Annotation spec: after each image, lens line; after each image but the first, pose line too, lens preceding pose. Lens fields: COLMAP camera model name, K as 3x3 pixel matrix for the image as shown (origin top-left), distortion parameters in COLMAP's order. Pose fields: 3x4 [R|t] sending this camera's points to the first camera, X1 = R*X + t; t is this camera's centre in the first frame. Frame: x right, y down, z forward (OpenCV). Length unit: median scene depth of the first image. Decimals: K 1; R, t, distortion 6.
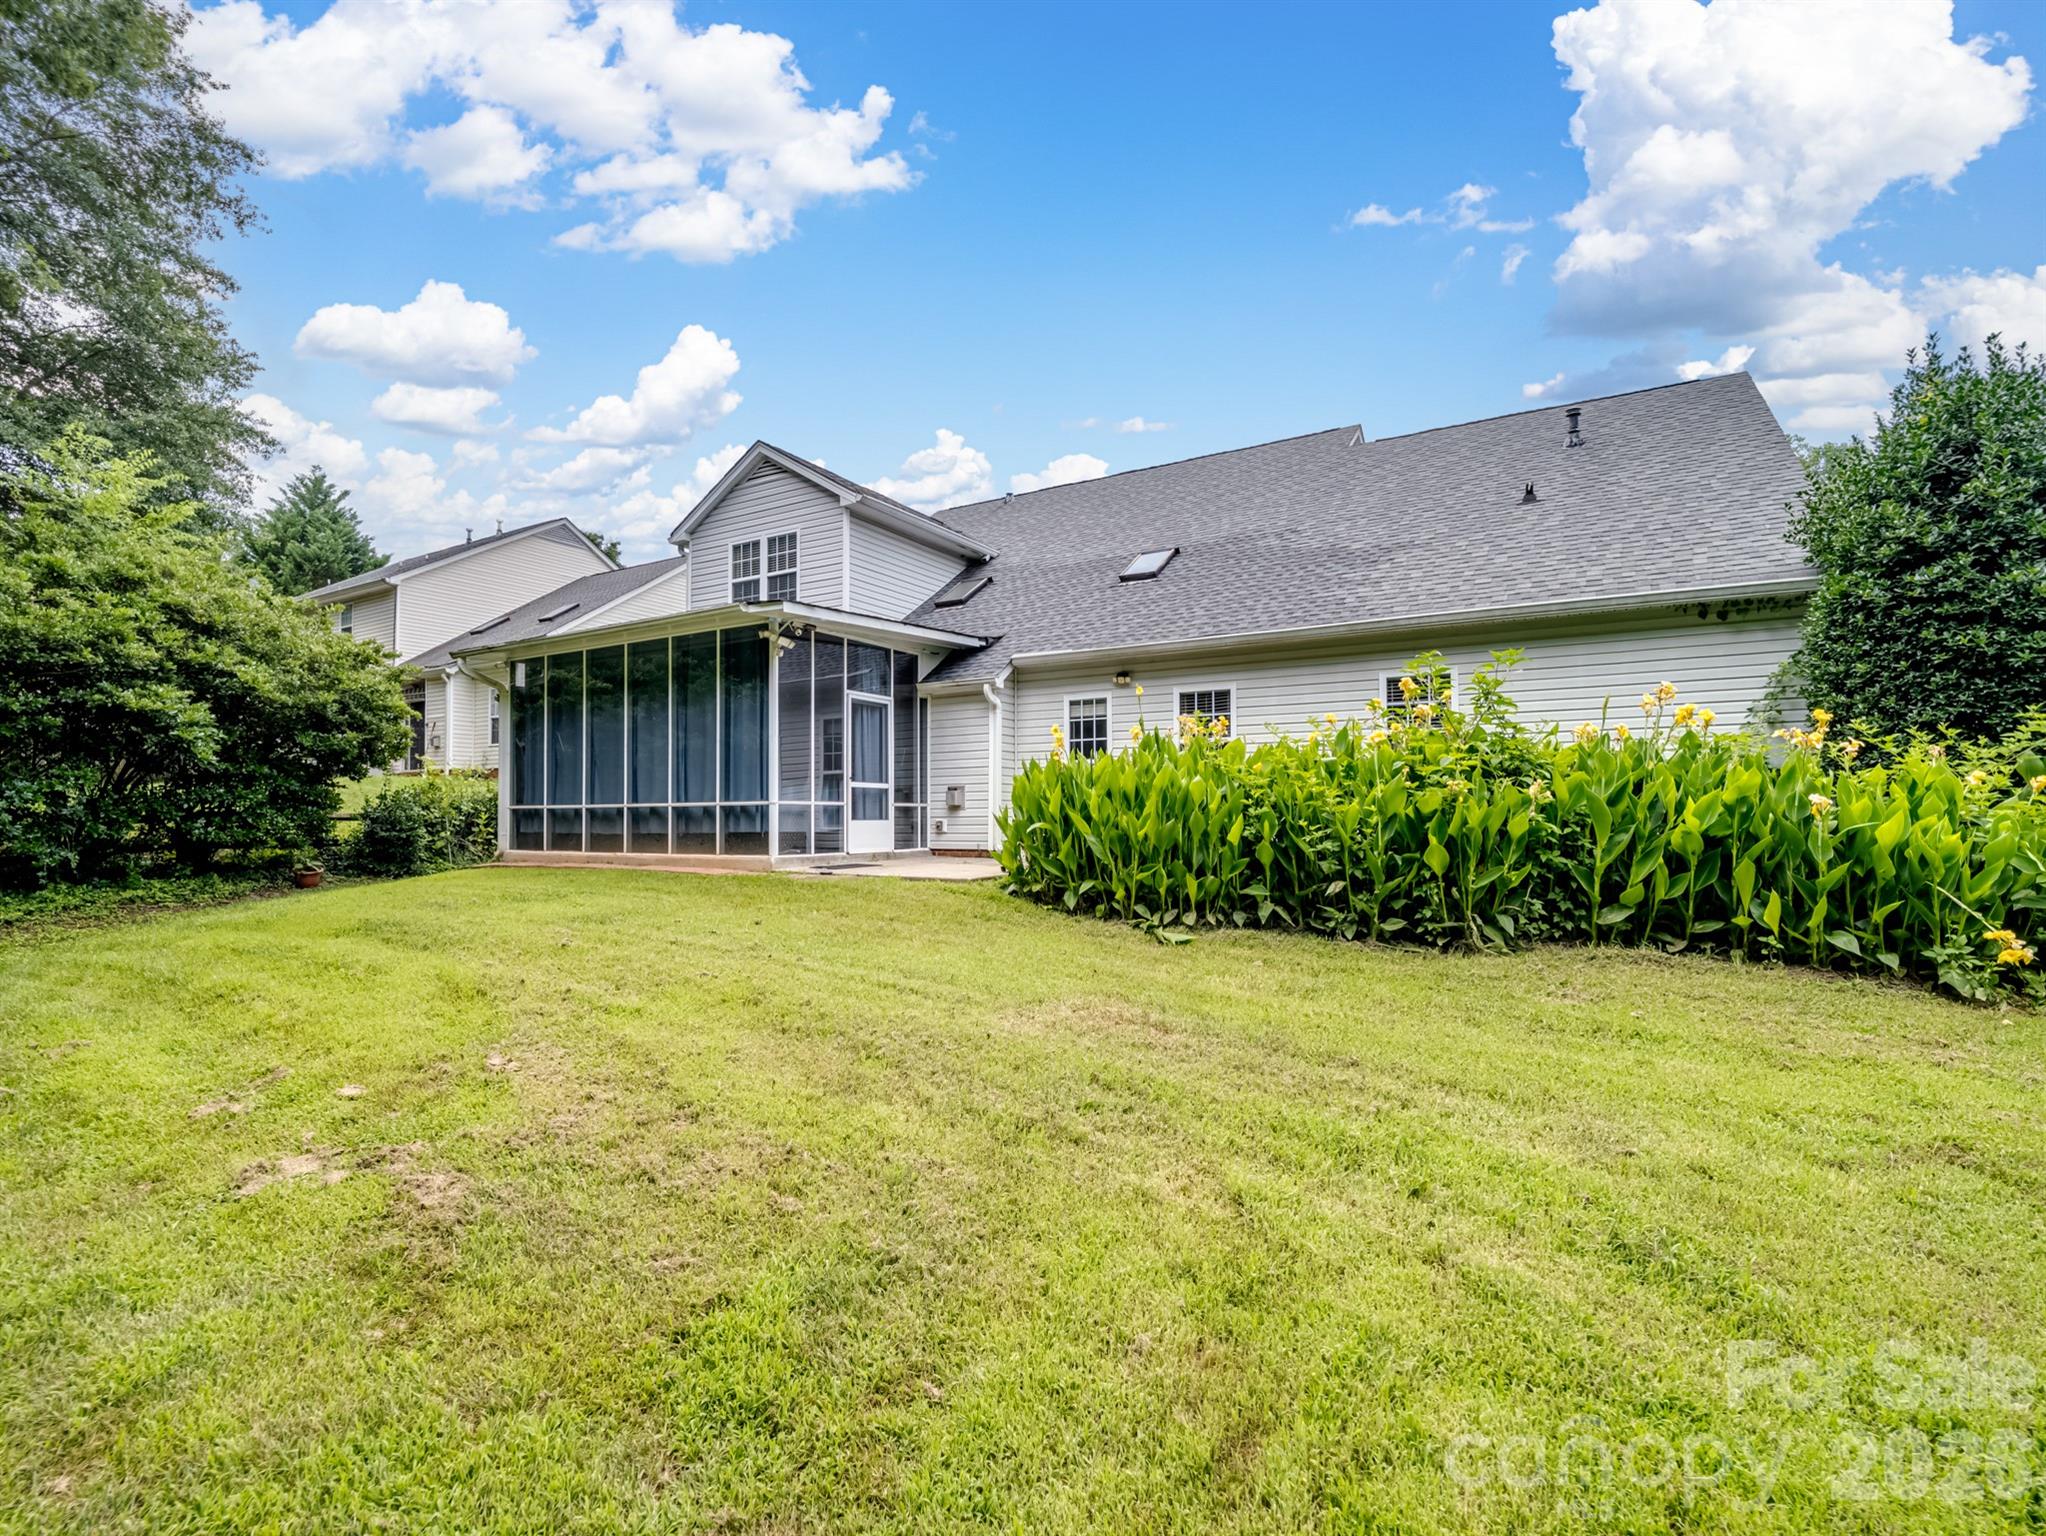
lens RADIAL K [[975.6, 0, 1023.2], [0, 975.6, 773.6], [0, 0, 1]] dist [-0.003646, 0.000718]
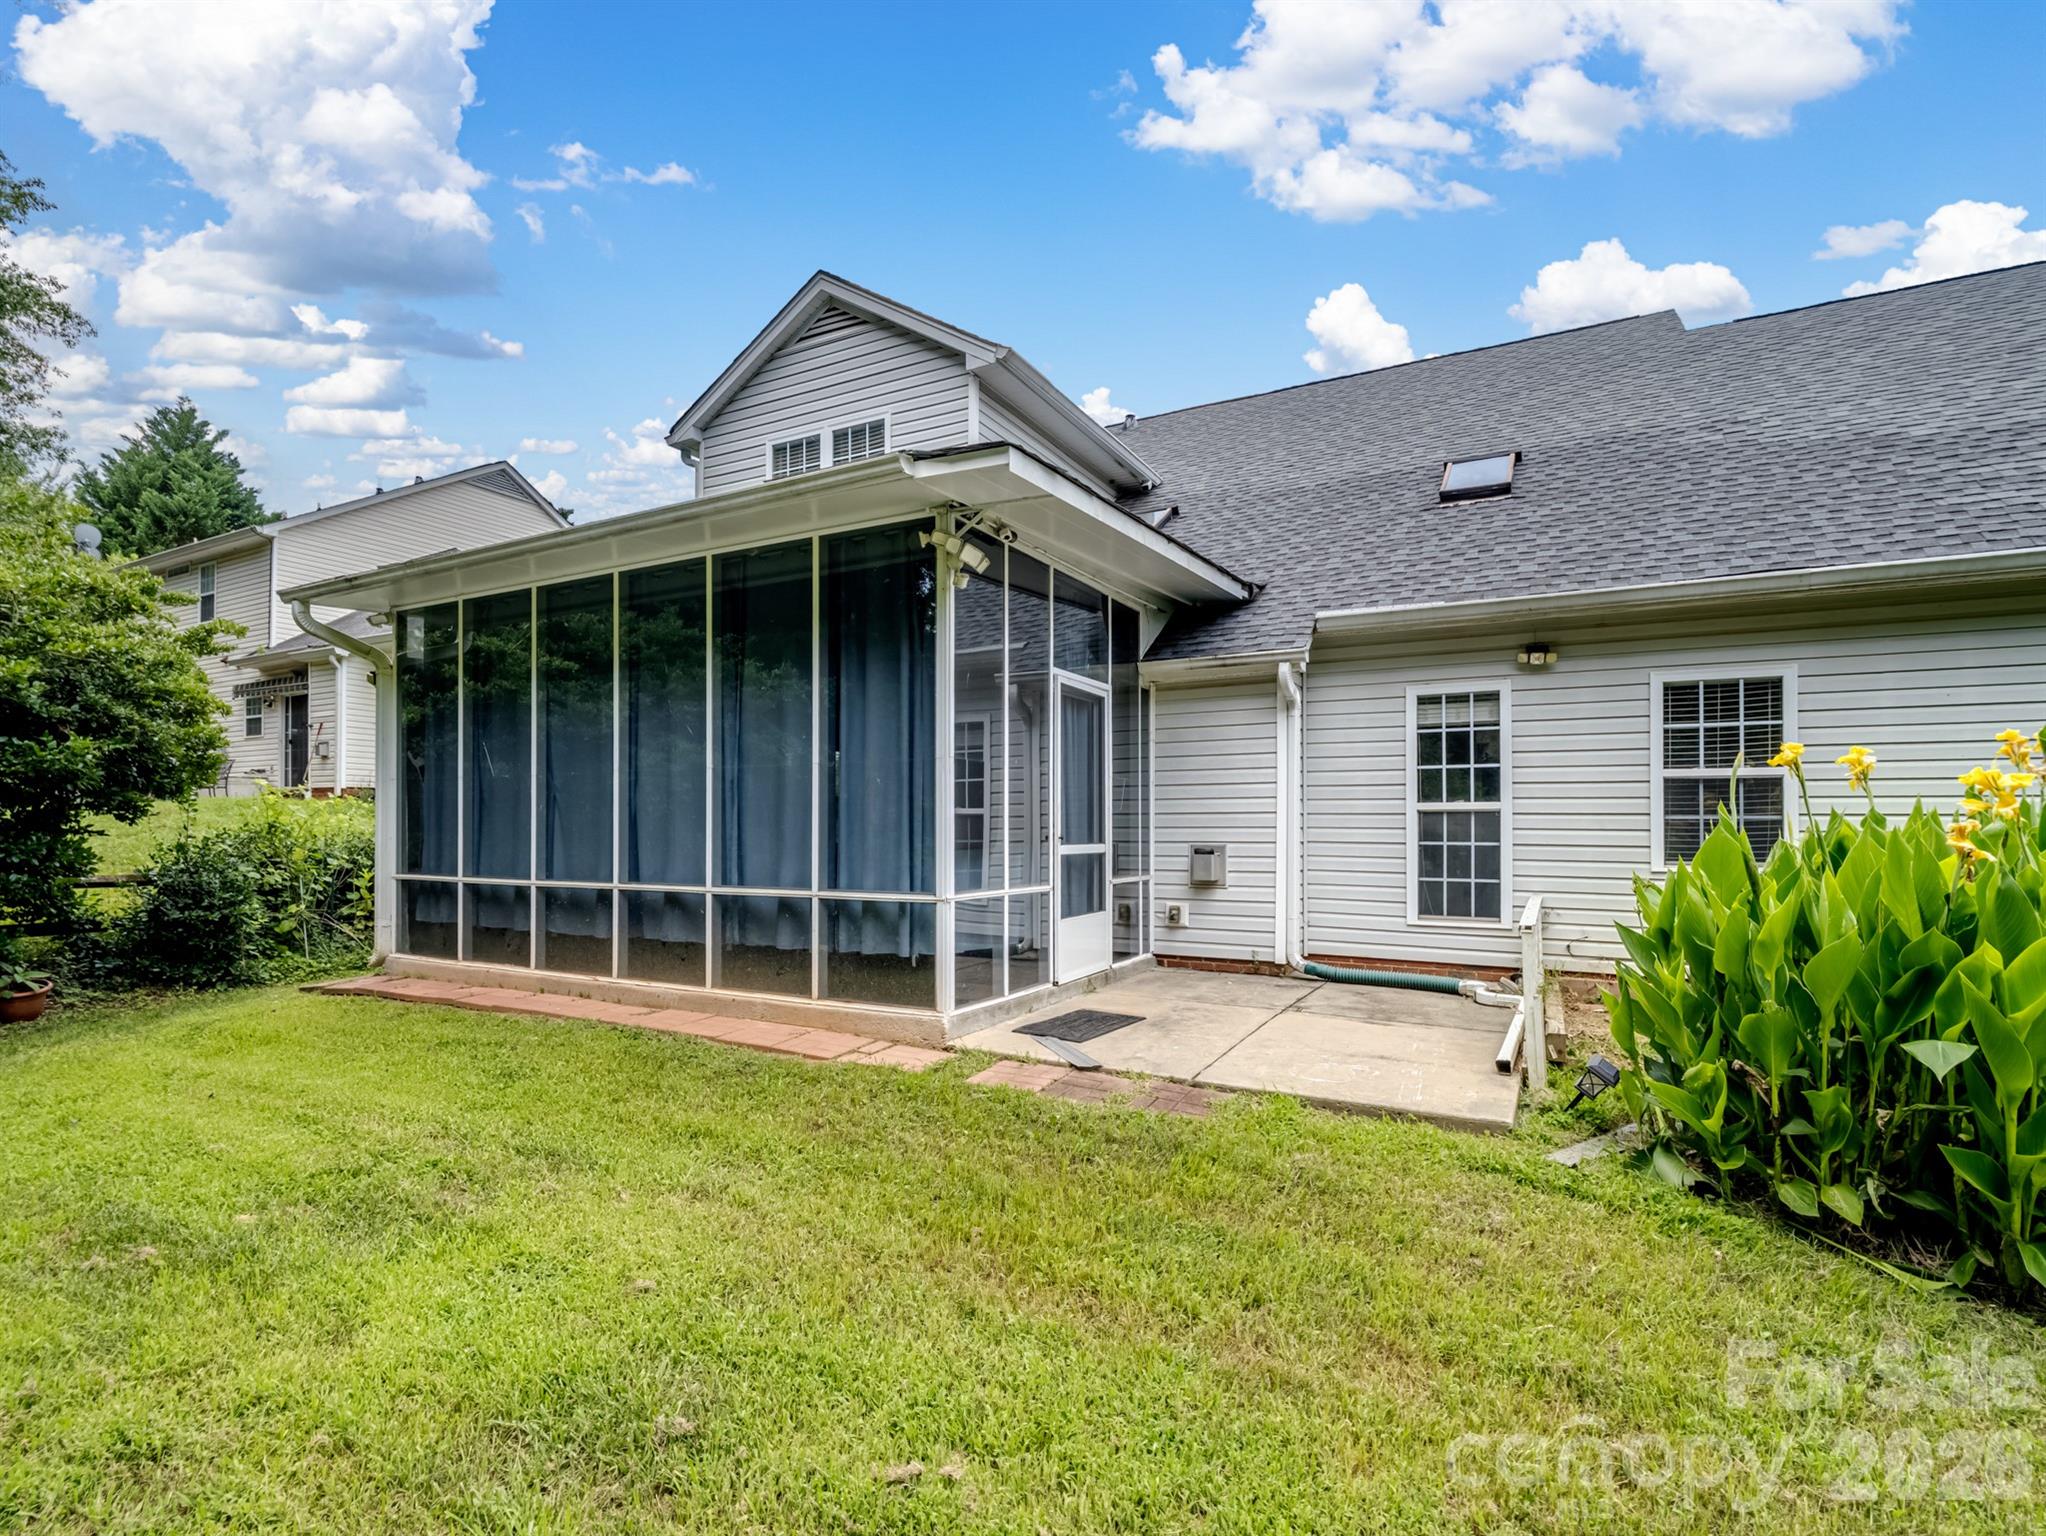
lens RADIAL K [[975.6, 0, 1021.5], [0, 975.6, 805.9], [0, 0, 1]] dist [-0.003646, 0.000718]
pose [[0.998990, 0.008367, 0.044156, -0.200773], [-0.009387, 0.999692, 0.022957, -0.021837], [-0.043951, -0.023348, 0.998761, 0.441438]]
